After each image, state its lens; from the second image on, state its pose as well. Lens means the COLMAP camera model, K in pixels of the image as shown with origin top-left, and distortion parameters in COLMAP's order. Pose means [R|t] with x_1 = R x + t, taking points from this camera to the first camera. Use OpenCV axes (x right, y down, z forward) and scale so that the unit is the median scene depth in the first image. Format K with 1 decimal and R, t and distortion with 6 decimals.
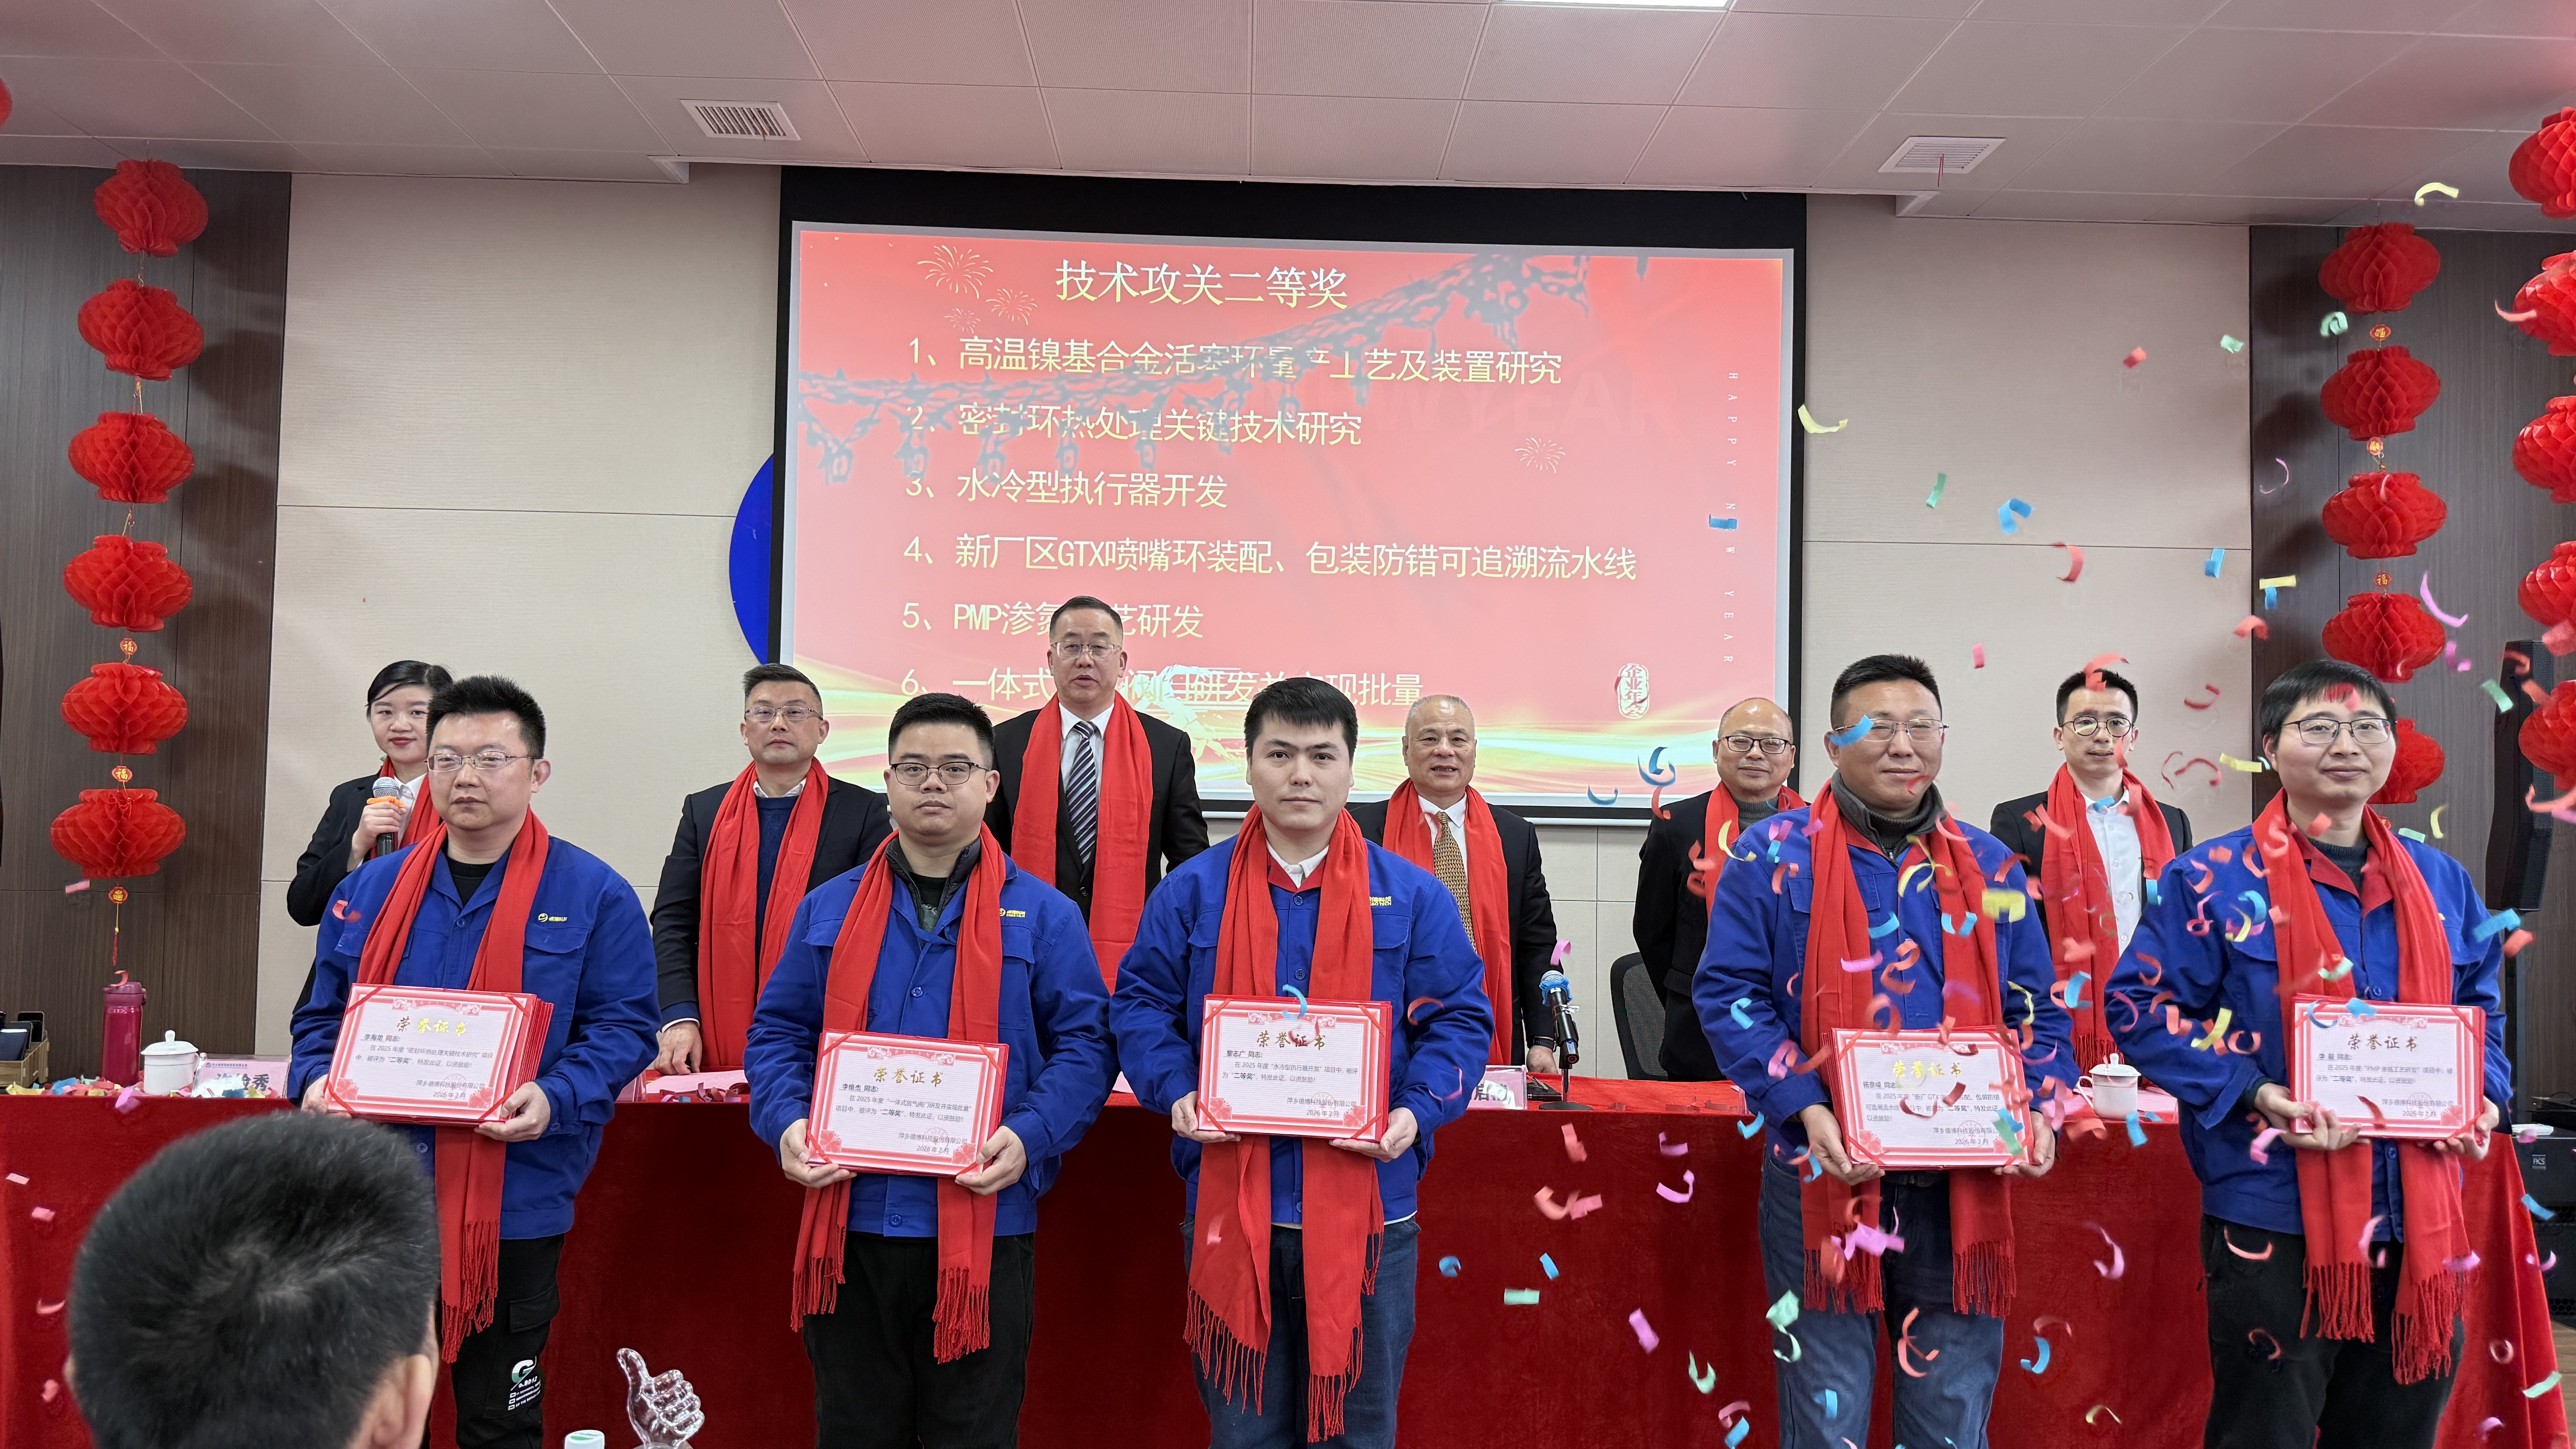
lens RADIAL K [[1774.9, 0, 1288.4], [0, 1774.9, 735.4], [0, 0, 1]] dist [0.005704, -0.003803]
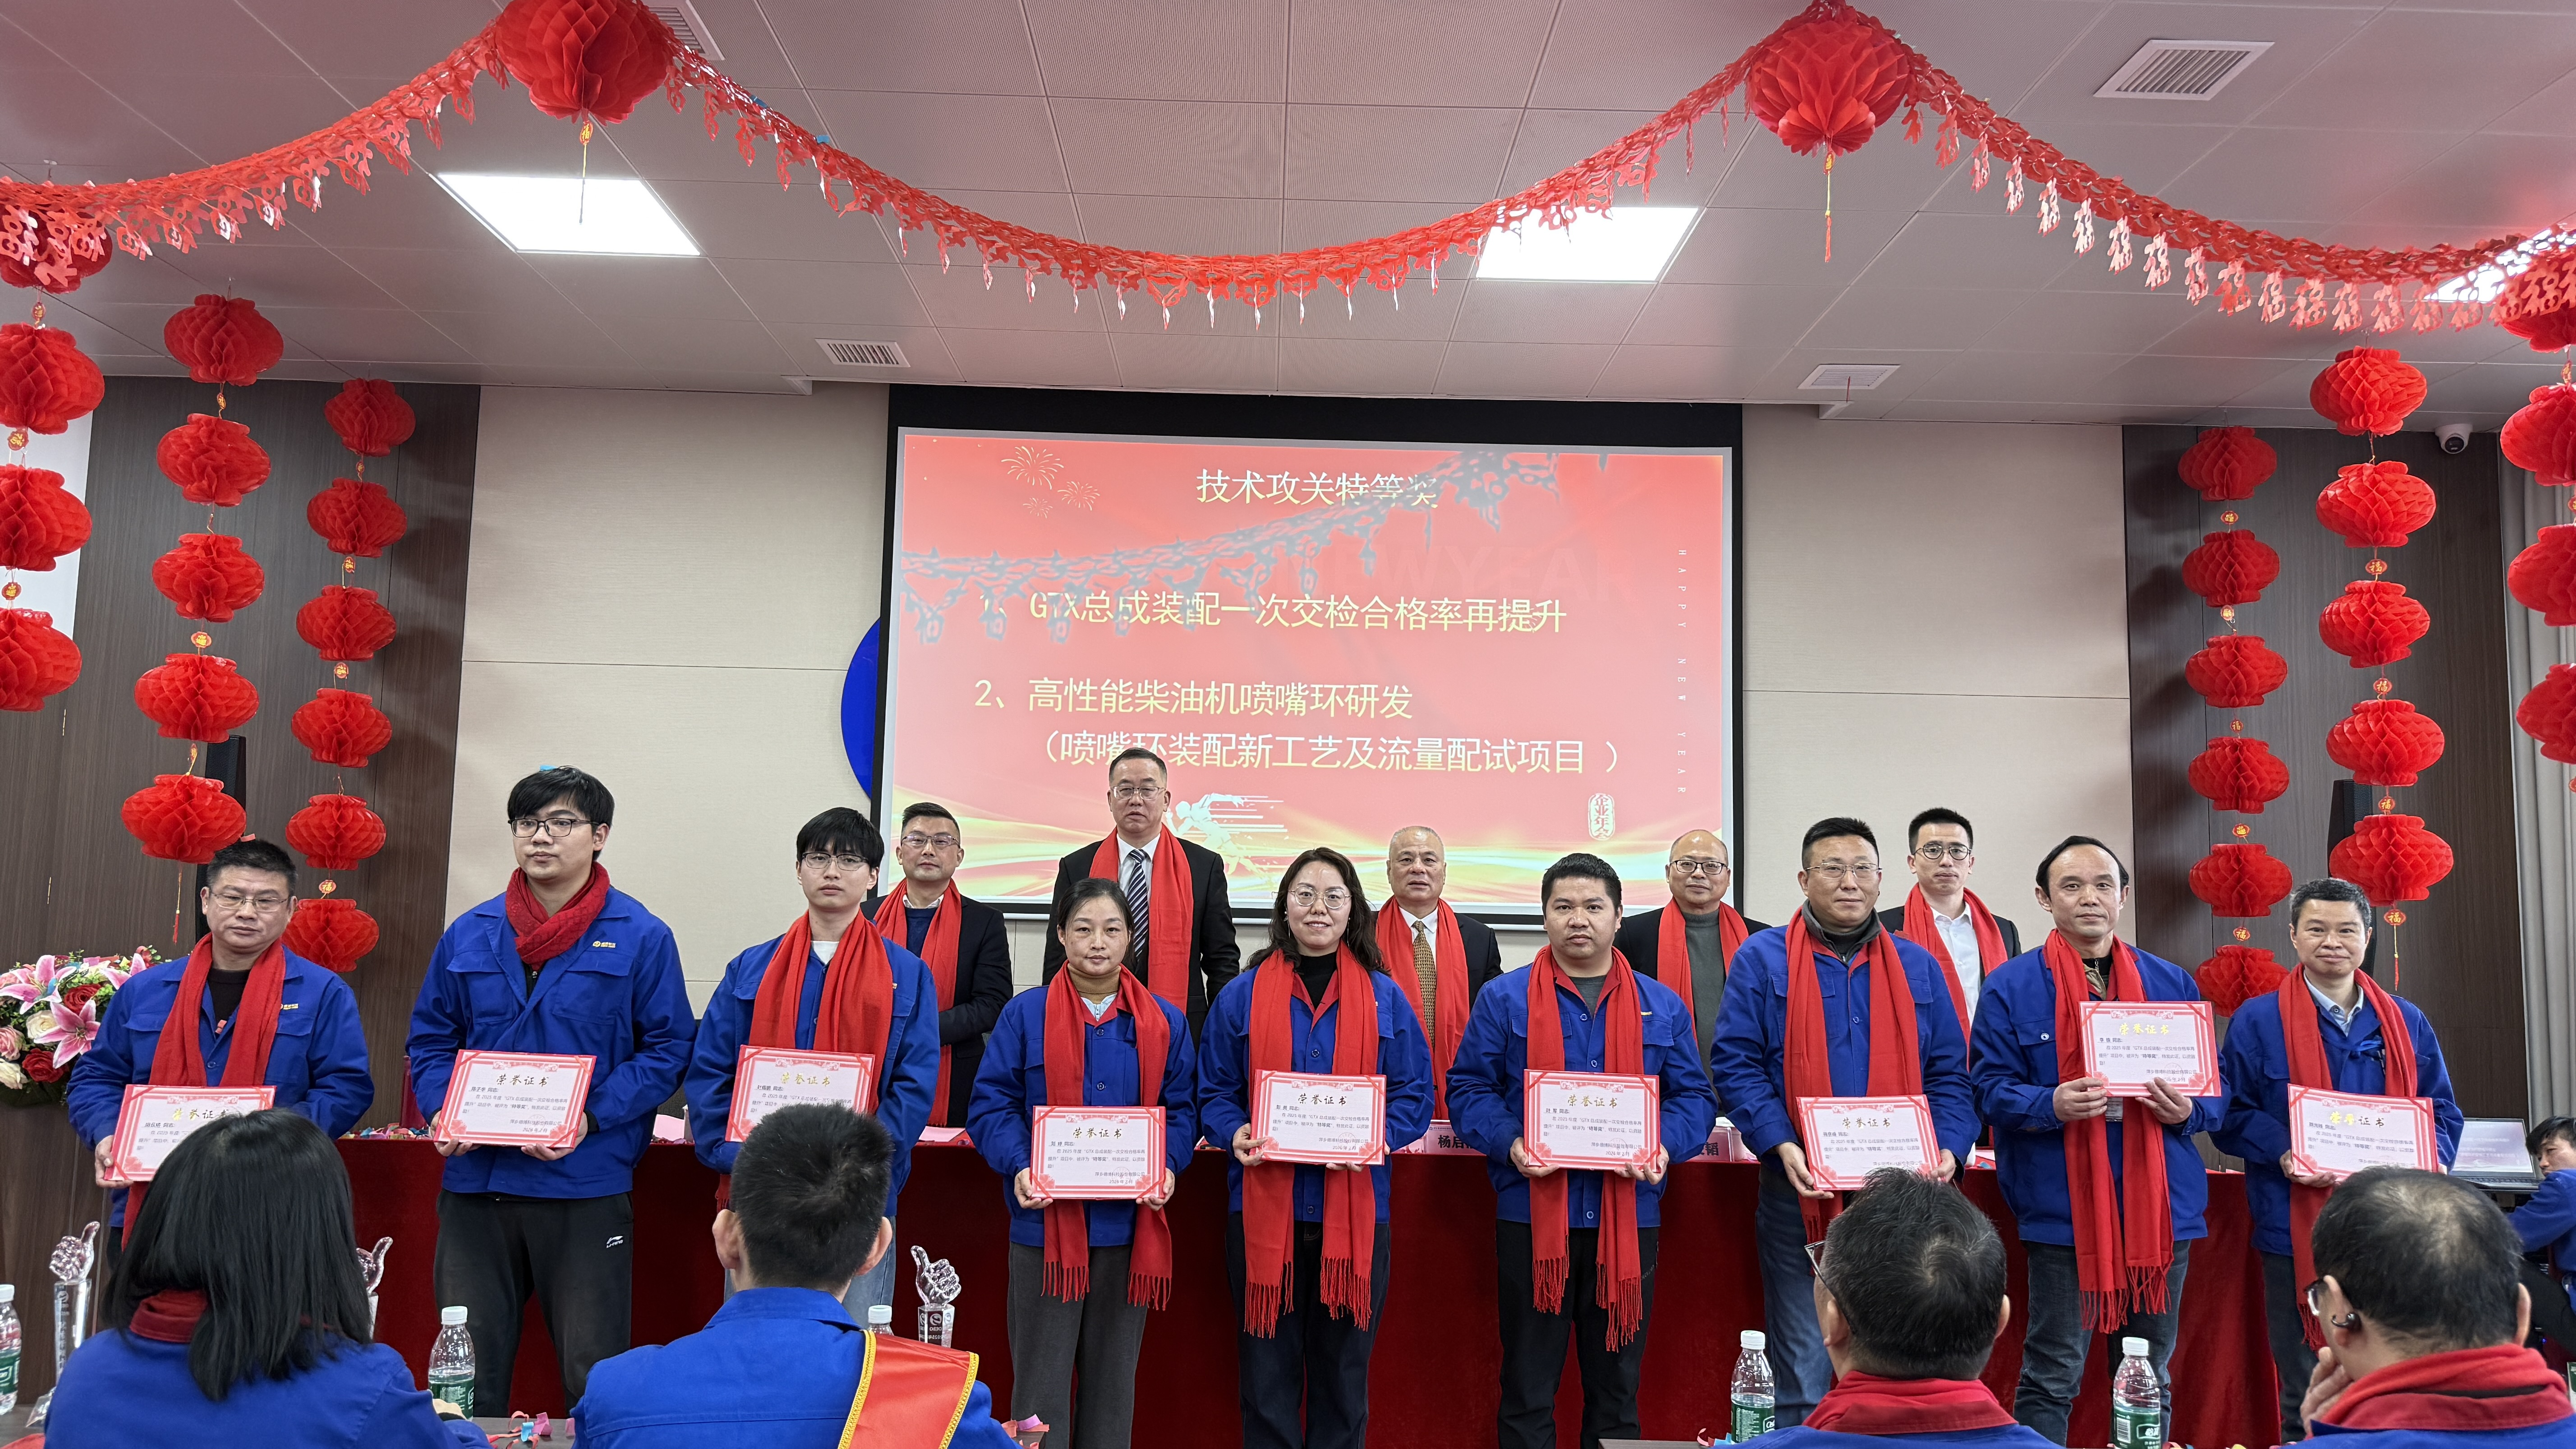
lens RADIAL K [[1810.5, 0, 1288.3], [0, 1810.5, 727.3], [0, 0, 1]] dist [0.025003, -0.003252]
pose [[0.999929, 0.001672, -0.011774, 0.001014], [-0.002384, 0.998151, -0.060738, -0.011755], [0.011651, 0.060761, 0.998084, -0.213908]]
